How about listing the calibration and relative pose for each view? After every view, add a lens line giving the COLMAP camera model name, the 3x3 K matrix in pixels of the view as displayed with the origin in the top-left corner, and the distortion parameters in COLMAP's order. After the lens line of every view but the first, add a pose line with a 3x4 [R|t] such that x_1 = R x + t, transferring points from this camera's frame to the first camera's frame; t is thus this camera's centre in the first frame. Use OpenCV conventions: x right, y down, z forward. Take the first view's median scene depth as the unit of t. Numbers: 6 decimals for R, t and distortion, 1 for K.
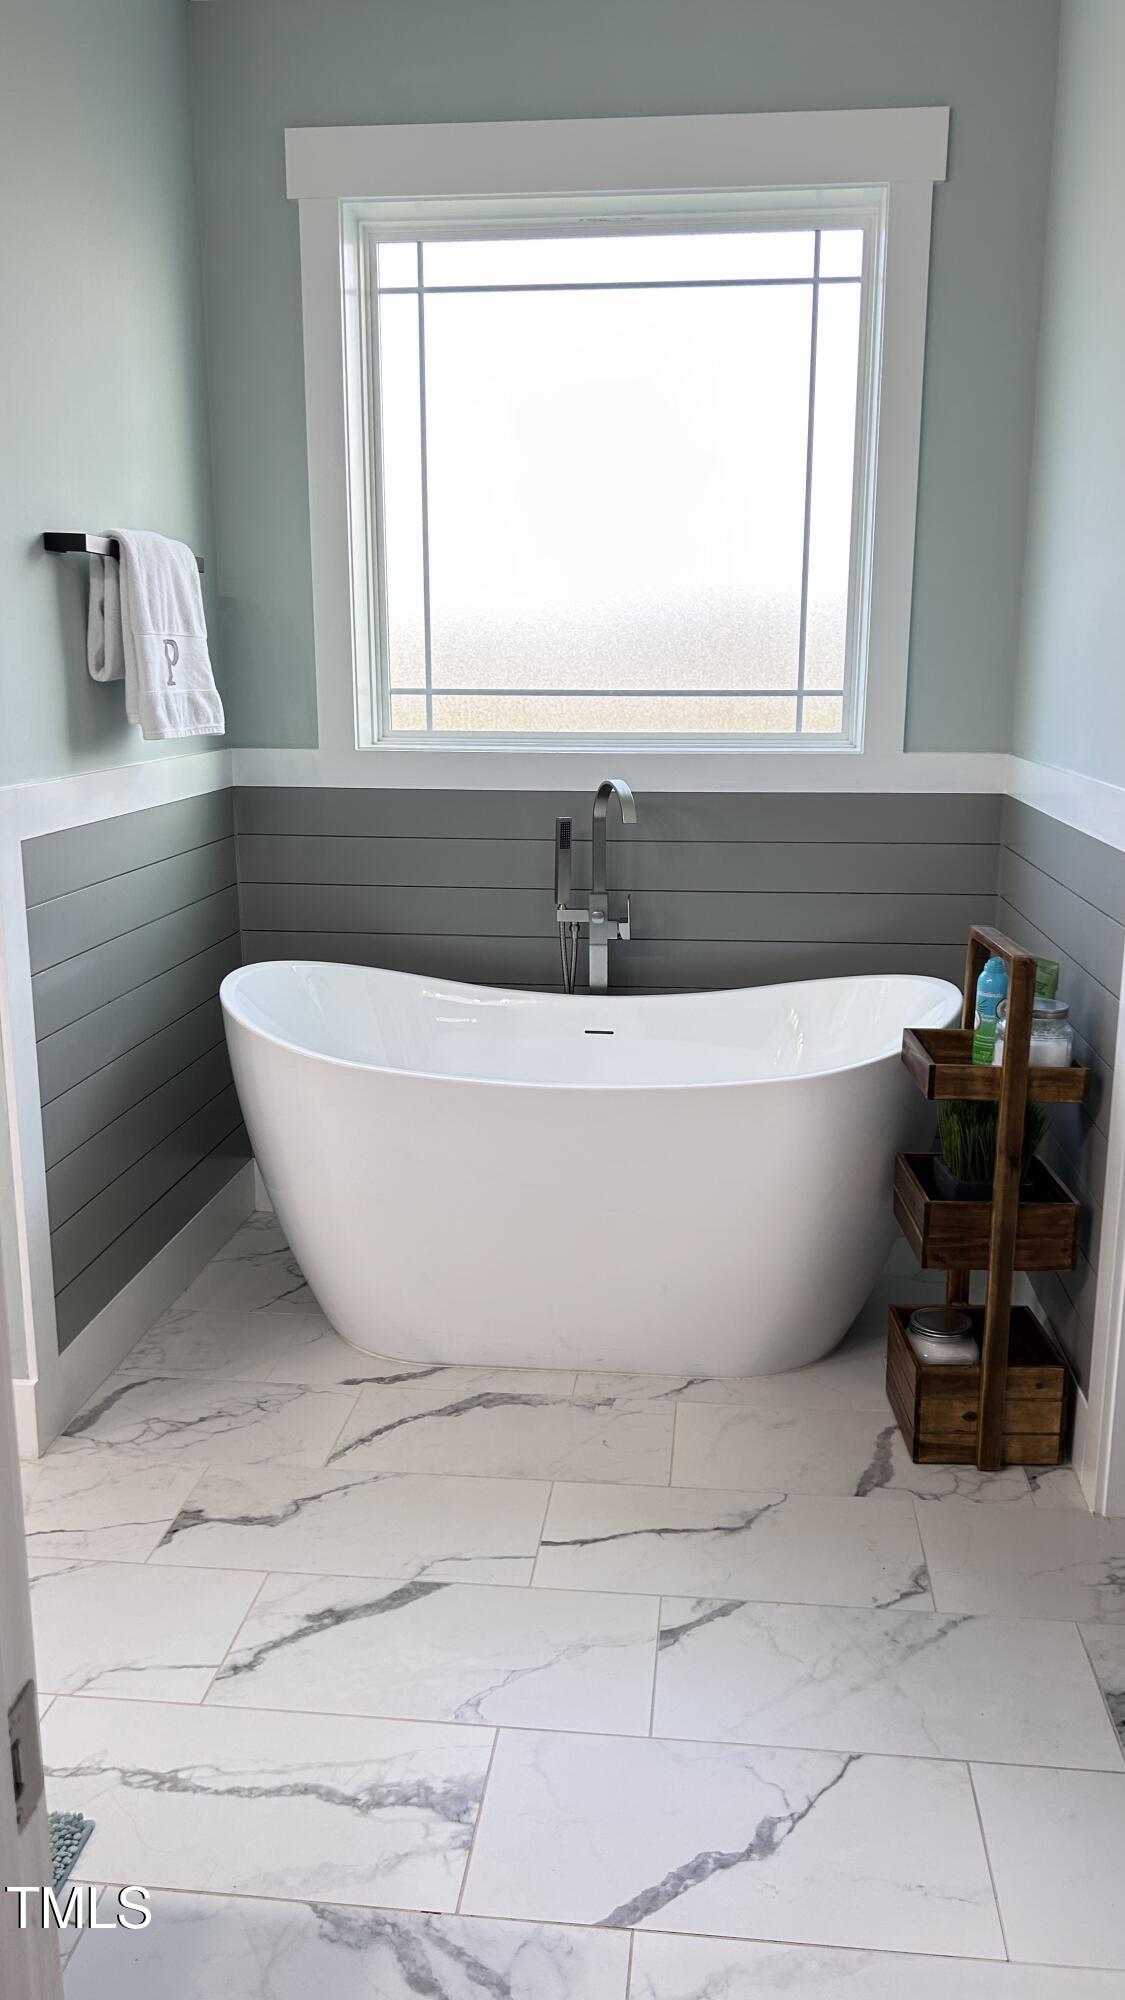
lens RADIAL K [[1495.4, 0, 565.5], [0, 1495.4, 992.2], [0, 0, 1]] dist [0.059965, -0.069813]
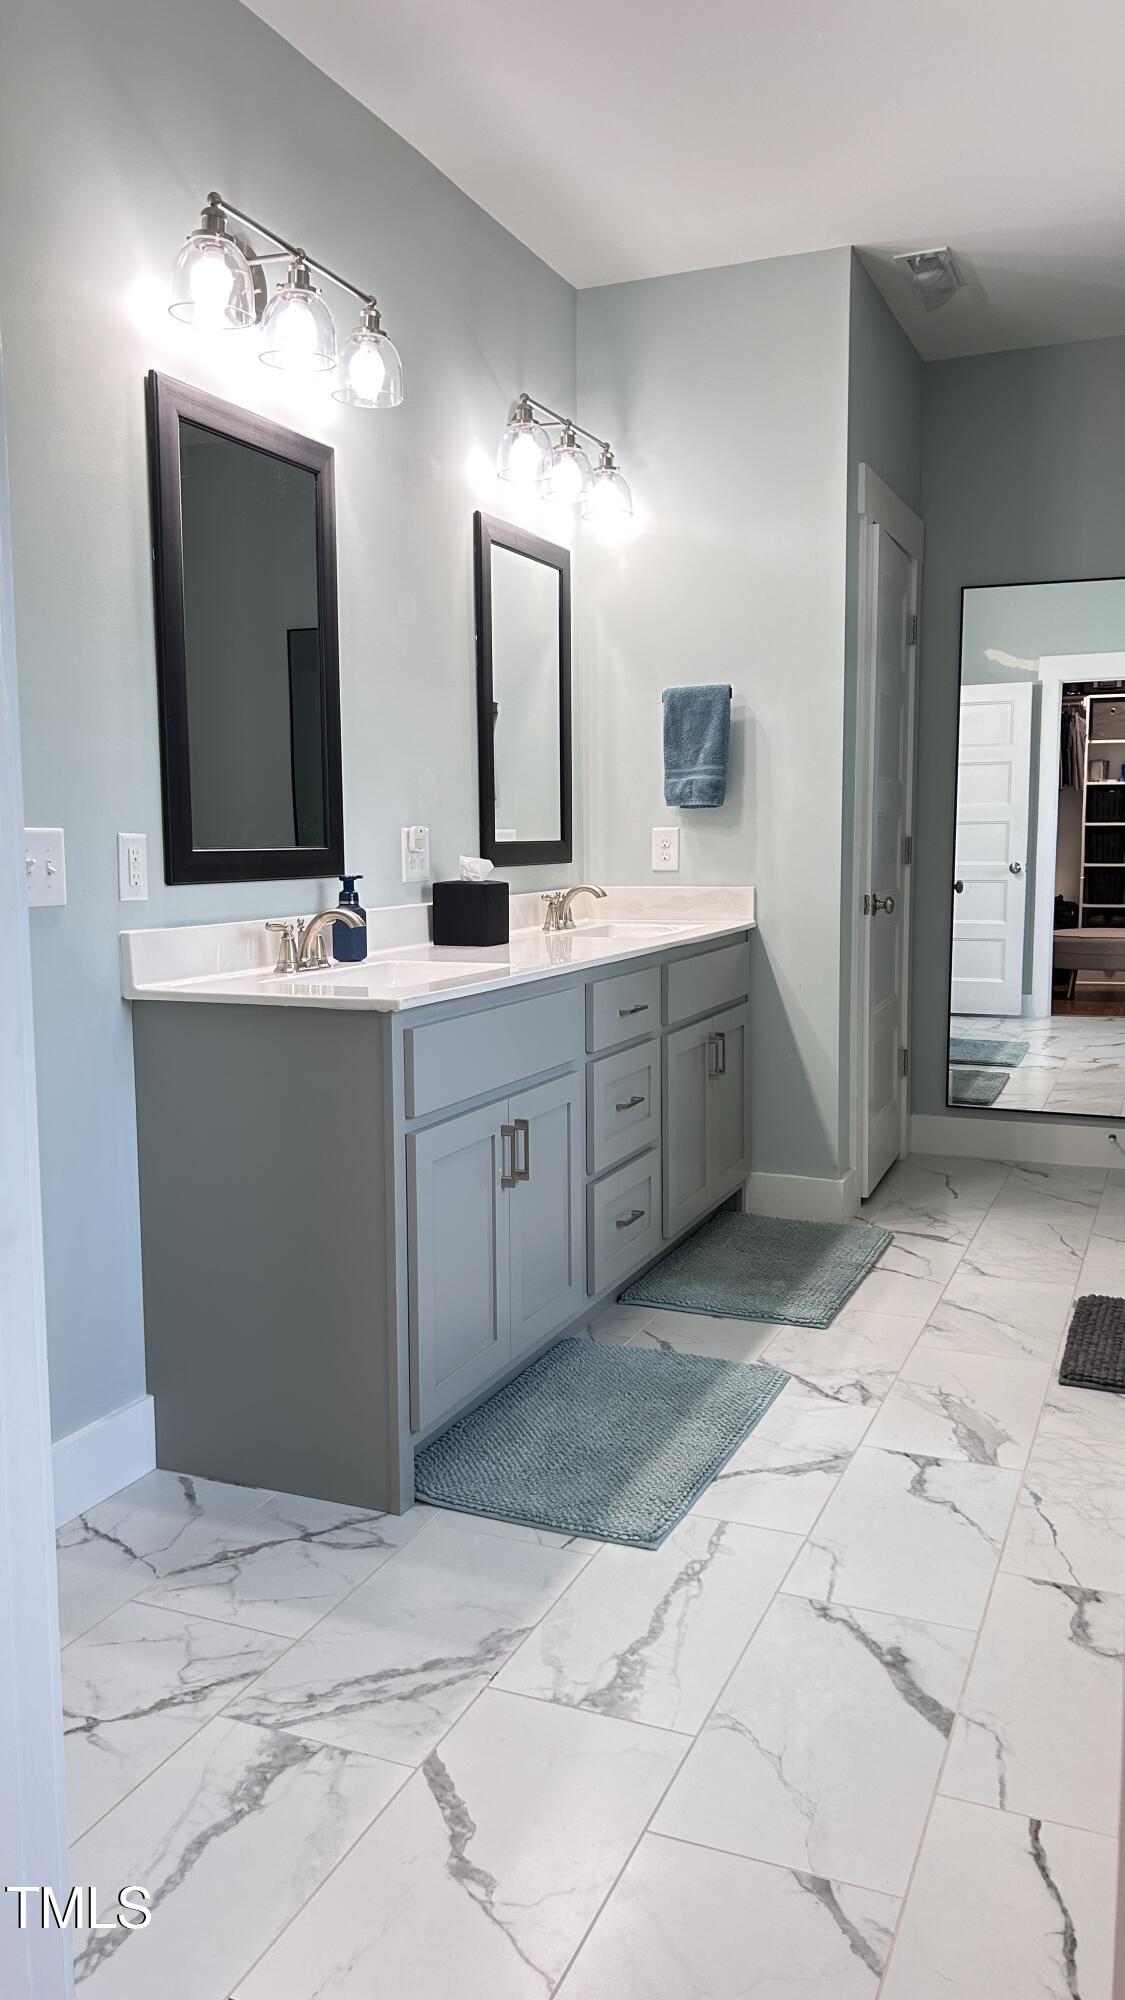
lens RADIAL K [[1495.4, 0, 554.6], [0, 1495.4, 1009.6], [0, 0, 1]] dist [0.059965, -0.069813]
pose [[-0.292712, 0.109686, -0.949889, 0.605513], [-0.197179, 0.965125, 0.172206, -0.085063], [0.935650, 0.237705, -0.260876, 0.740621]]
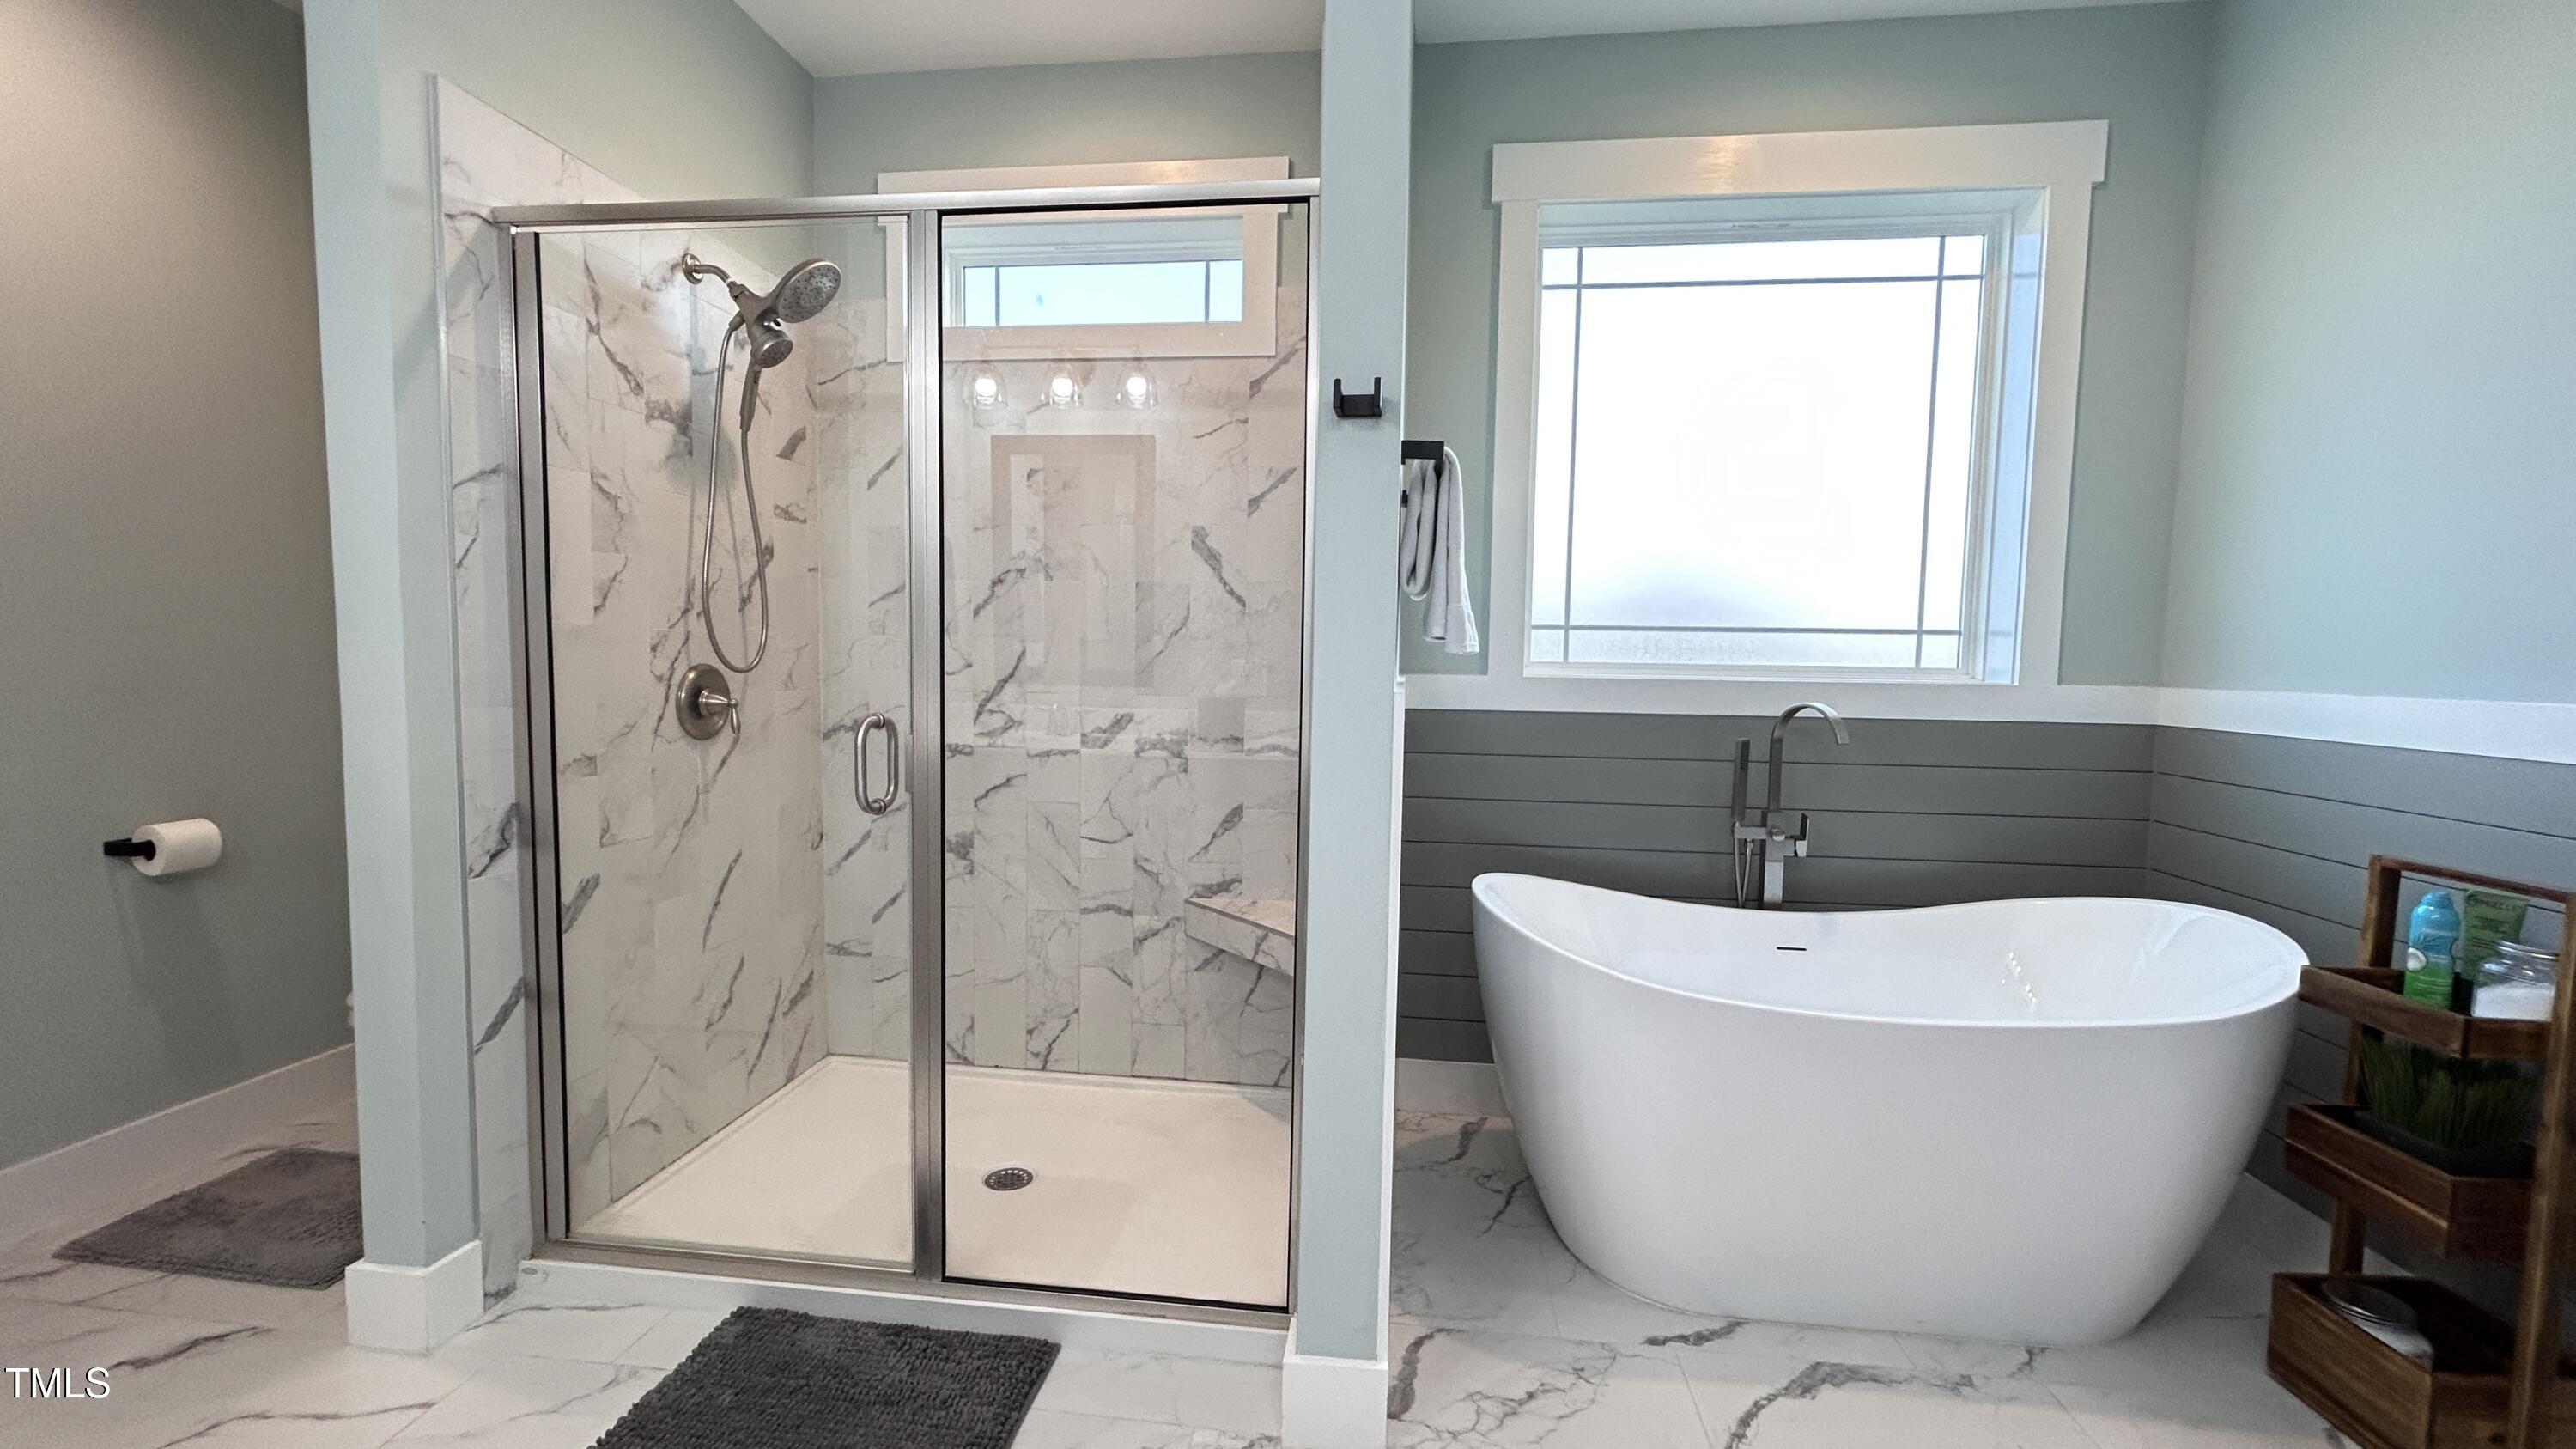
lens RADIAL K [[1035.1, 0, 1278.5], [0, 1035.1, 722.1], [0, 0, 1]] dist [0.000094, 0.001432]
pose [[0.999820, 0.014608, -0.012078, -0.381801], [-0.016240, 0.988790, -0.148428, -0.017986], [0.009774, 0.148598, 0.988849, 0.323801]]
